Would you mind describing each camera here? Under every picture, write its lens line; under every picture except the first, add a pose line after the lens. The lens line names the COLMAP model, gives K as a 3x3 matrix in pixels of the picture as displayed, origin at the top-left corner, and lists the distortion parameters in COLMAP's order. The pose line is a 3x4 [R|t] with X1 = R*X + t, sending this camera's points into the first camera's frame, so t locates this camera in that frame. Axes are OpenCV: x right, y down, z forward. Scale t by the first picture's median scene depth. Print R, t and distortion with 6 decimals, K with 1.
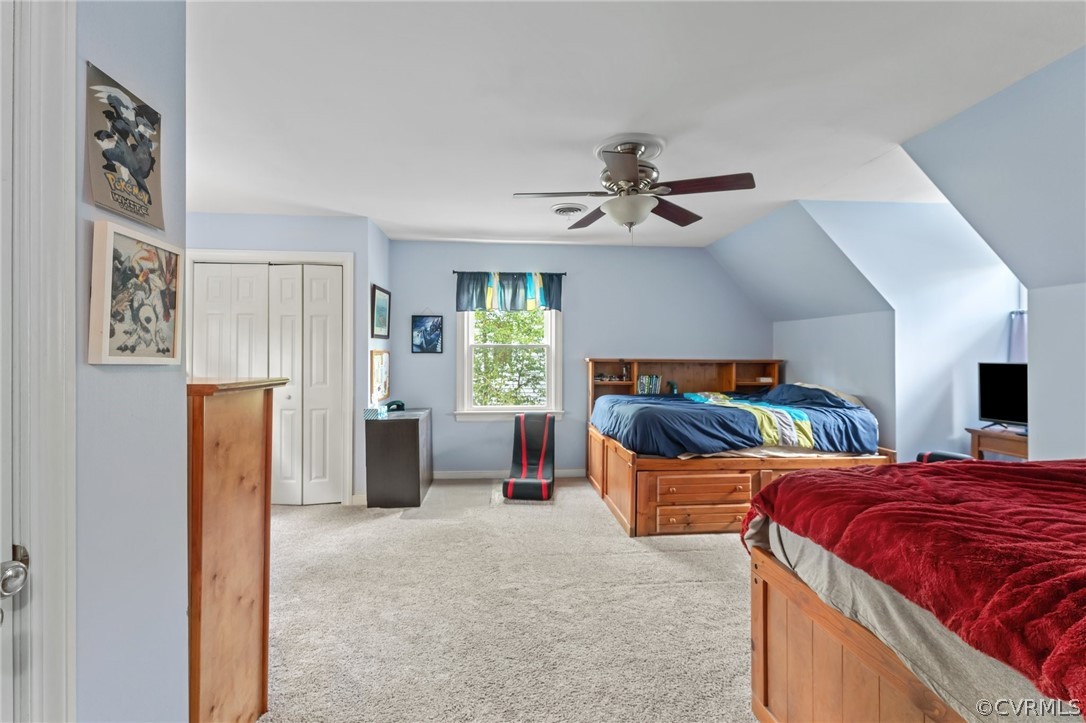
lens RADIAL K [[472.0, 0, 537.0], [0, 472.0, 356.8], [0, 0, 1]] dist [-0.002507, 0.000597]
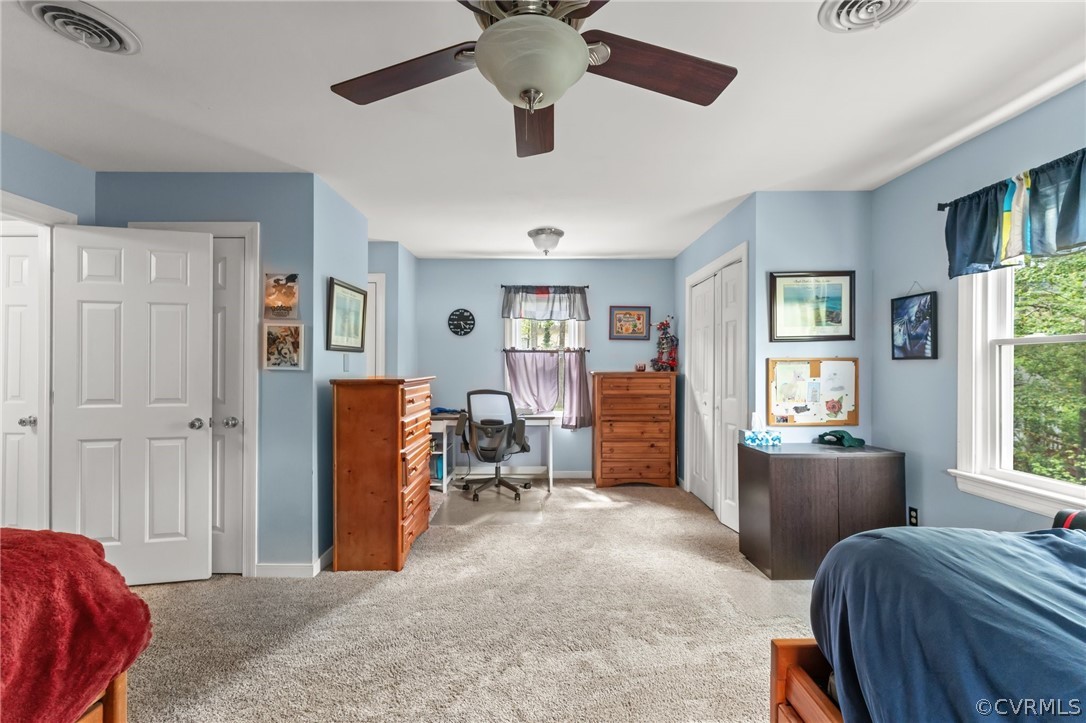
lens RADIAL K [[472.0, 0, 538.1], [0, 472.0, 366.9], [0, 0, 1]] dist [-0.002507, 0.000597]
pose [[-0.082401, -0.003922, -0.996592, 0.441176], [0.002089, 0.999989, -0.004108, 0.003401], [0.996597, -0.002420, -0.082392, 0.660844]]
